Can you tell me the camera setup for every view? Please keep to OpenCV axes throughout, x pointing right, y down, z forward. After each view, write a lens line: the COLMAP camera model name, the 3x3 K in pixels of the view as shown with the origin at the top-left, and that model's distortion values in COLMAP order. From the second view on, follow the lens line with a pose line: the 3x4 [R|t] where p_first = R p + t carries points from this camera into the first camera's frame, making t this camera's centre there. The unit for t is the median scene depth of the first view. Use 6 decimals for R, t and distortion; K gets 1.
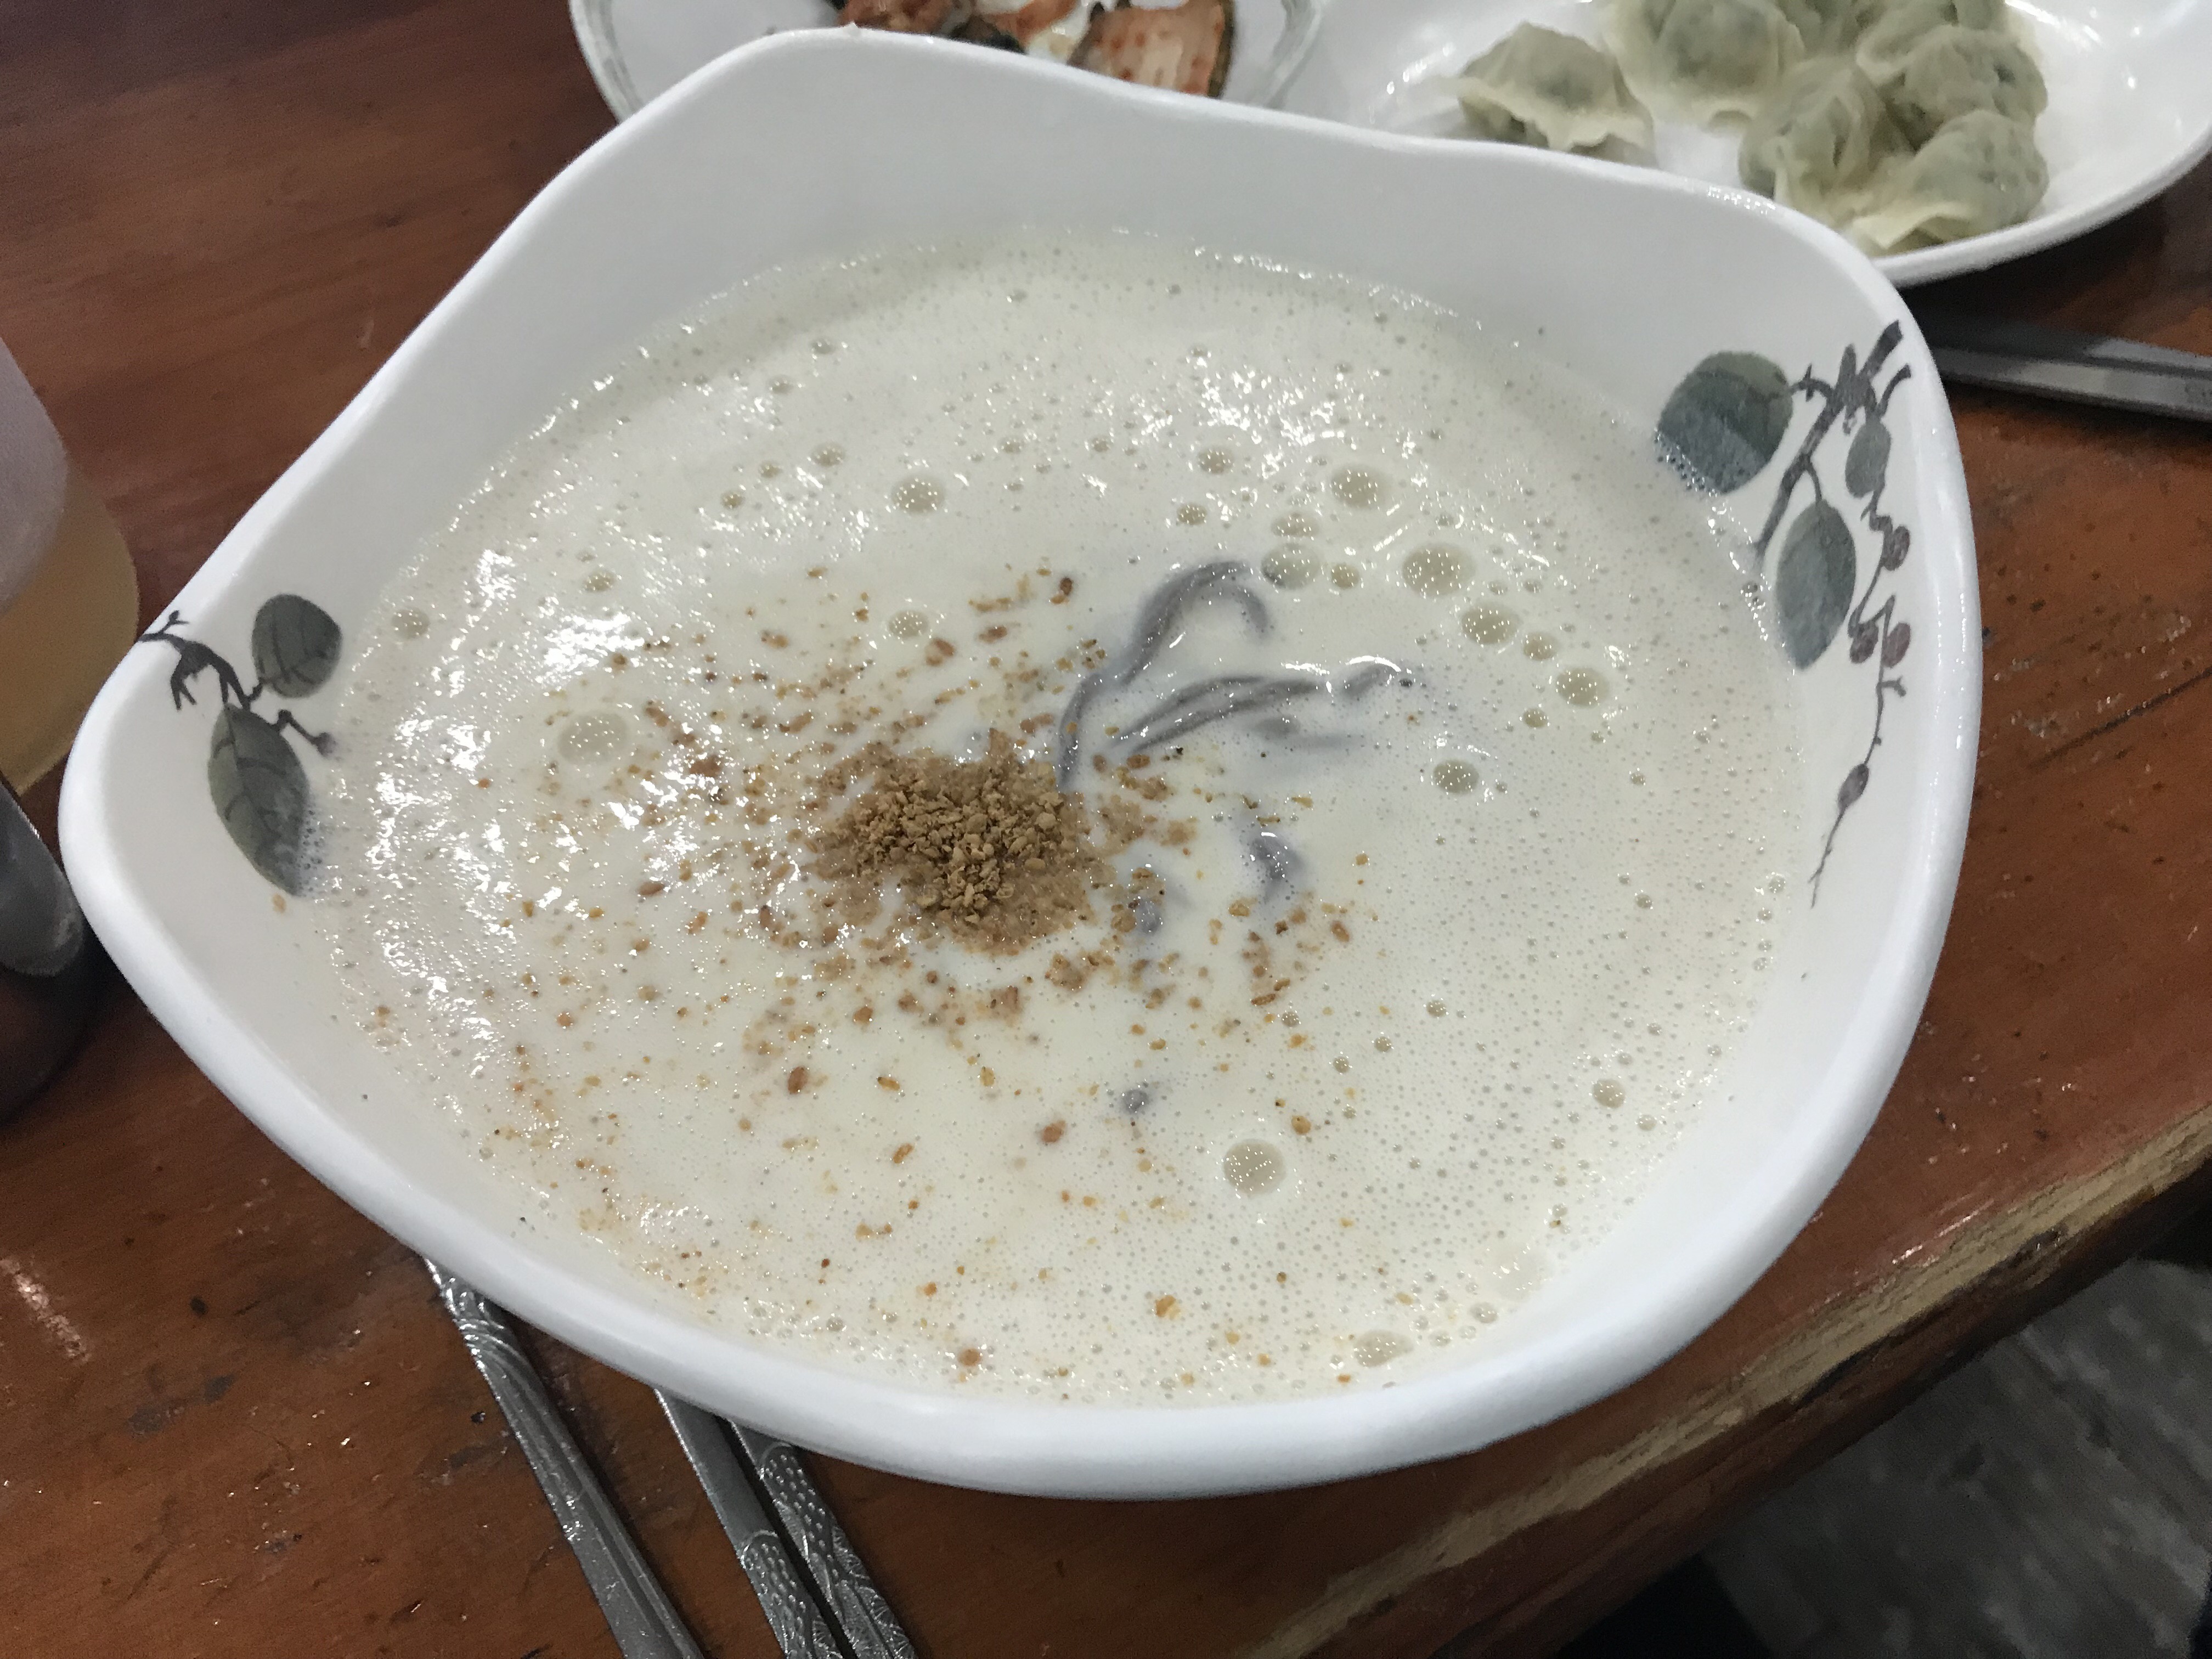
lens RADIAL K [[1902.6, 0, 1118.3], [0, 1902.6, 816.6], [0, 0, 1]] dist [-0.003857, 0.014055]
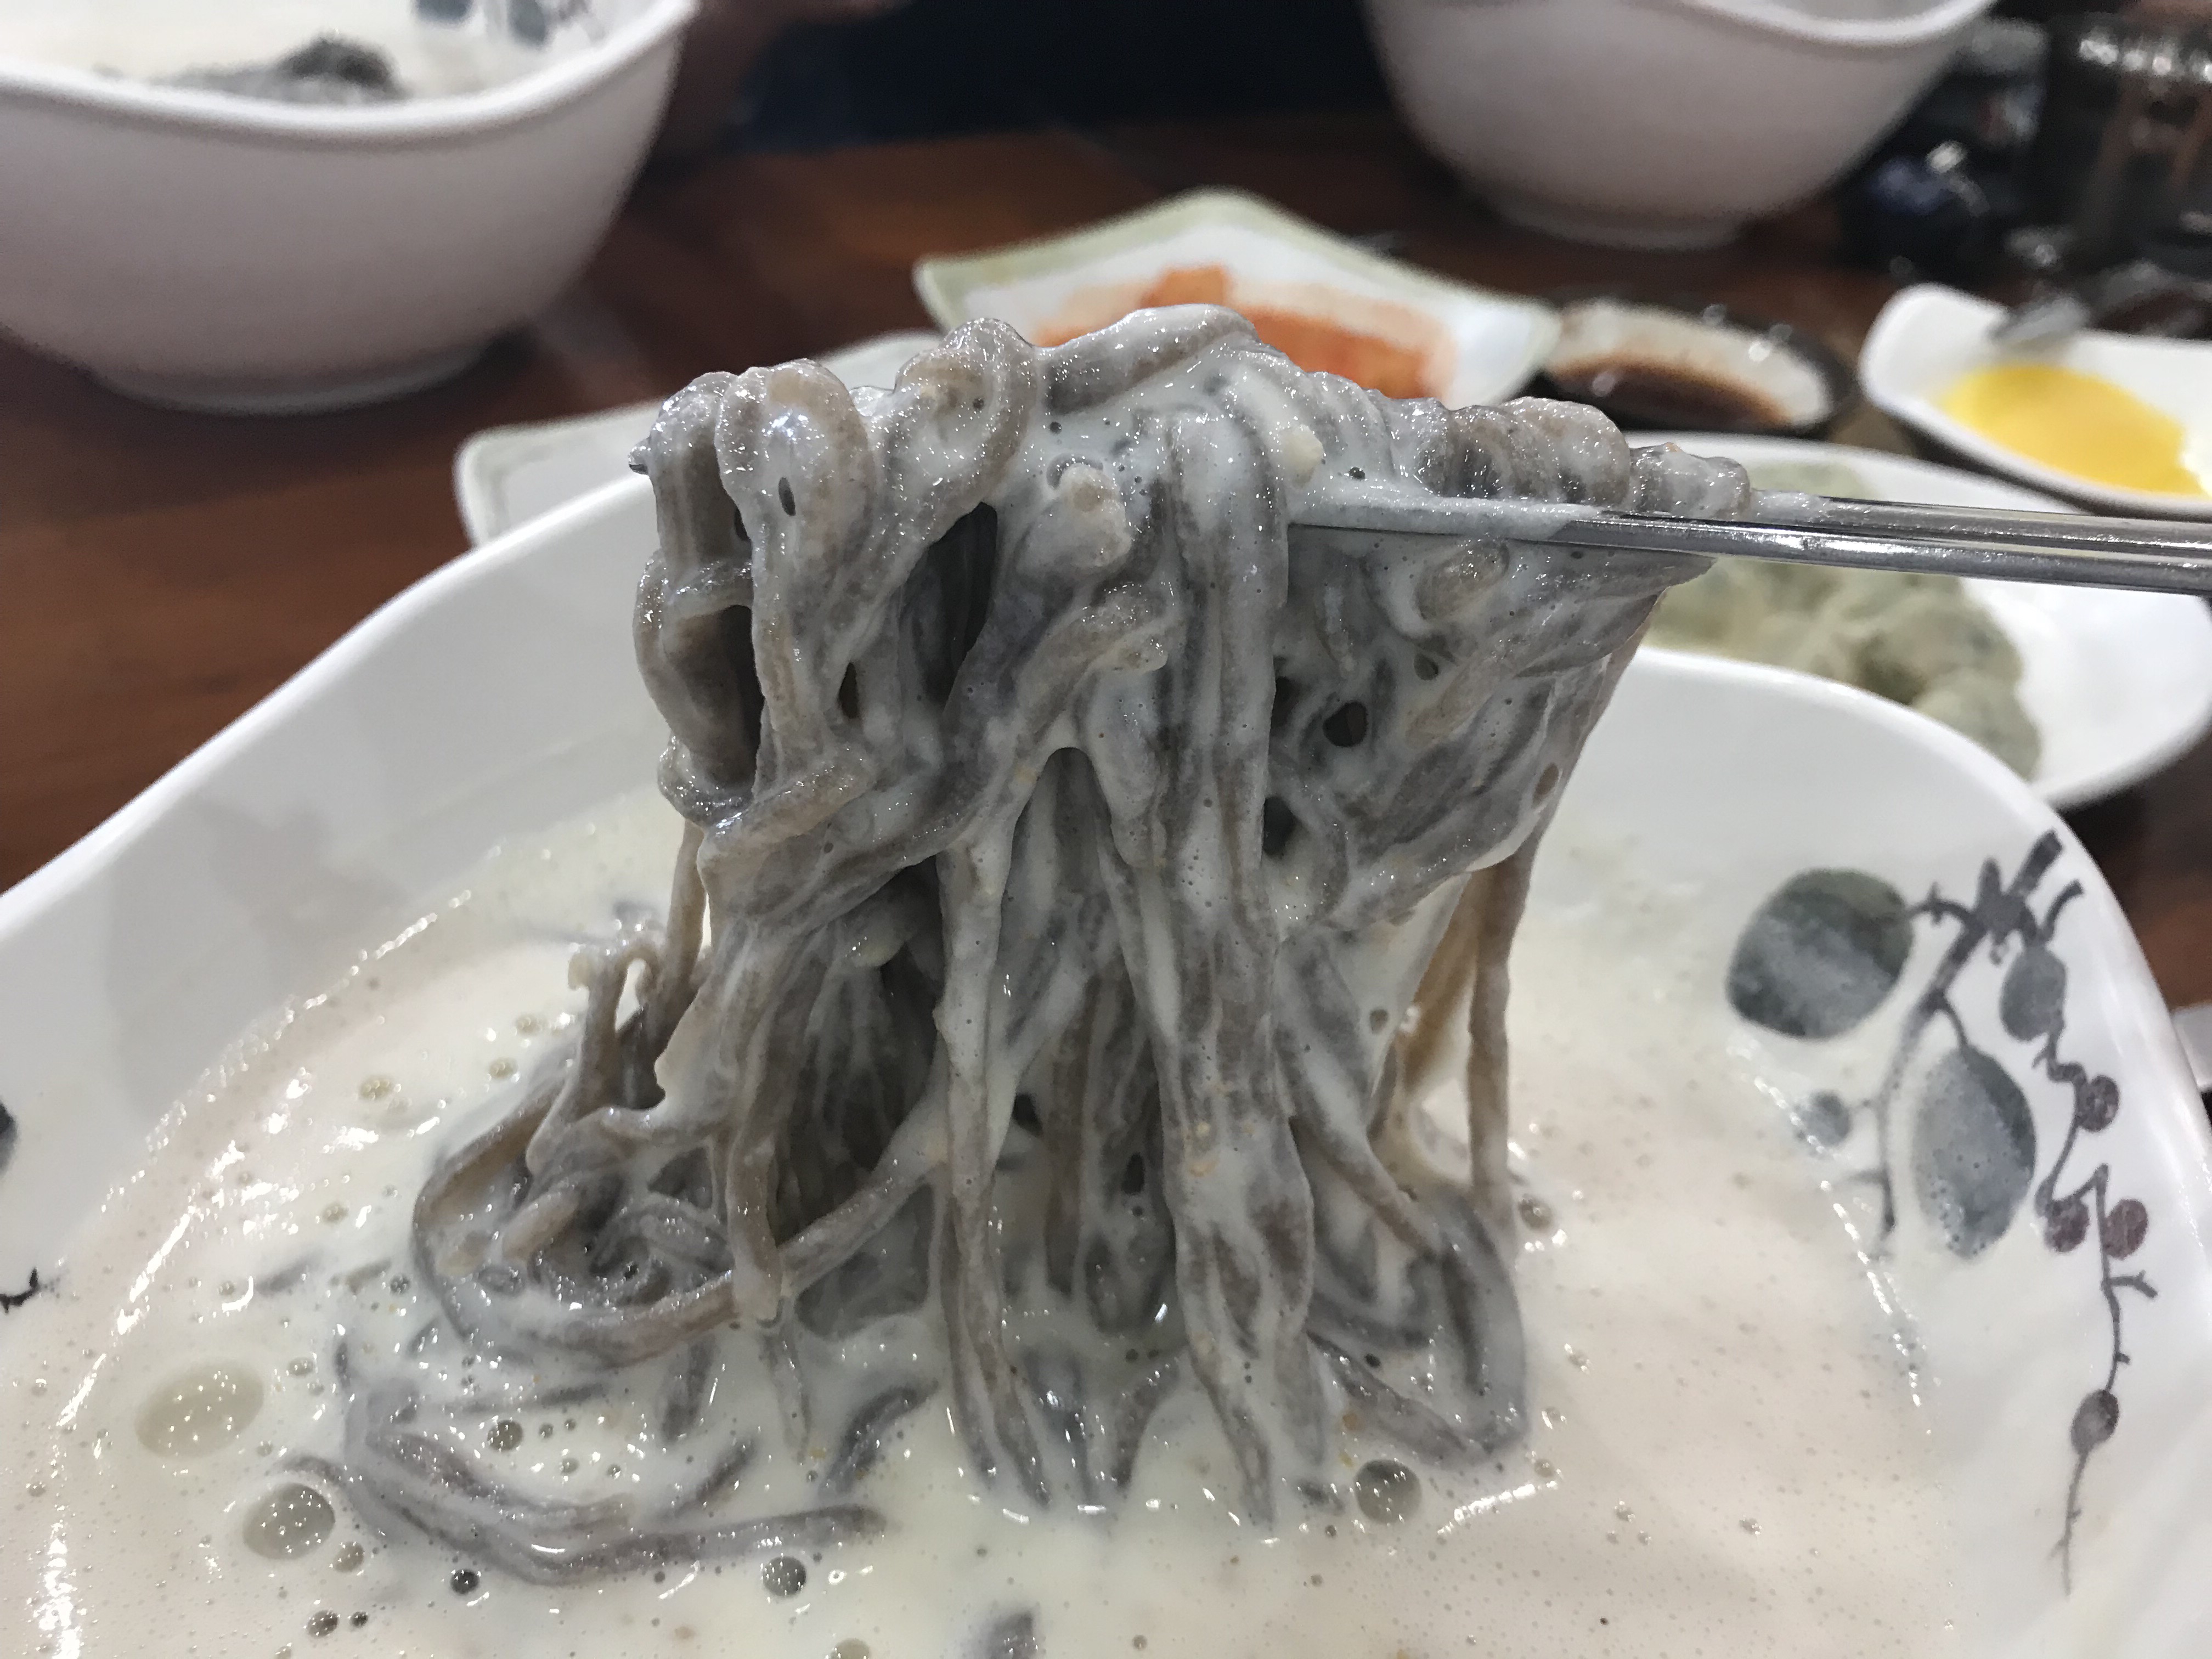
lens RADIAL K [[1902.6, 0, 1110.6], [0, 1902.6, 830.8], [0, 0, 1]] dist [-0.003857, 0.014055]
pose [[0.996801, 0.049166, 0.063018, -0.049887], [-0.028744, 0.956188, -0.291340, -0.008389], [-0.074581, 0.288596, 0.954542, 0.244476]]
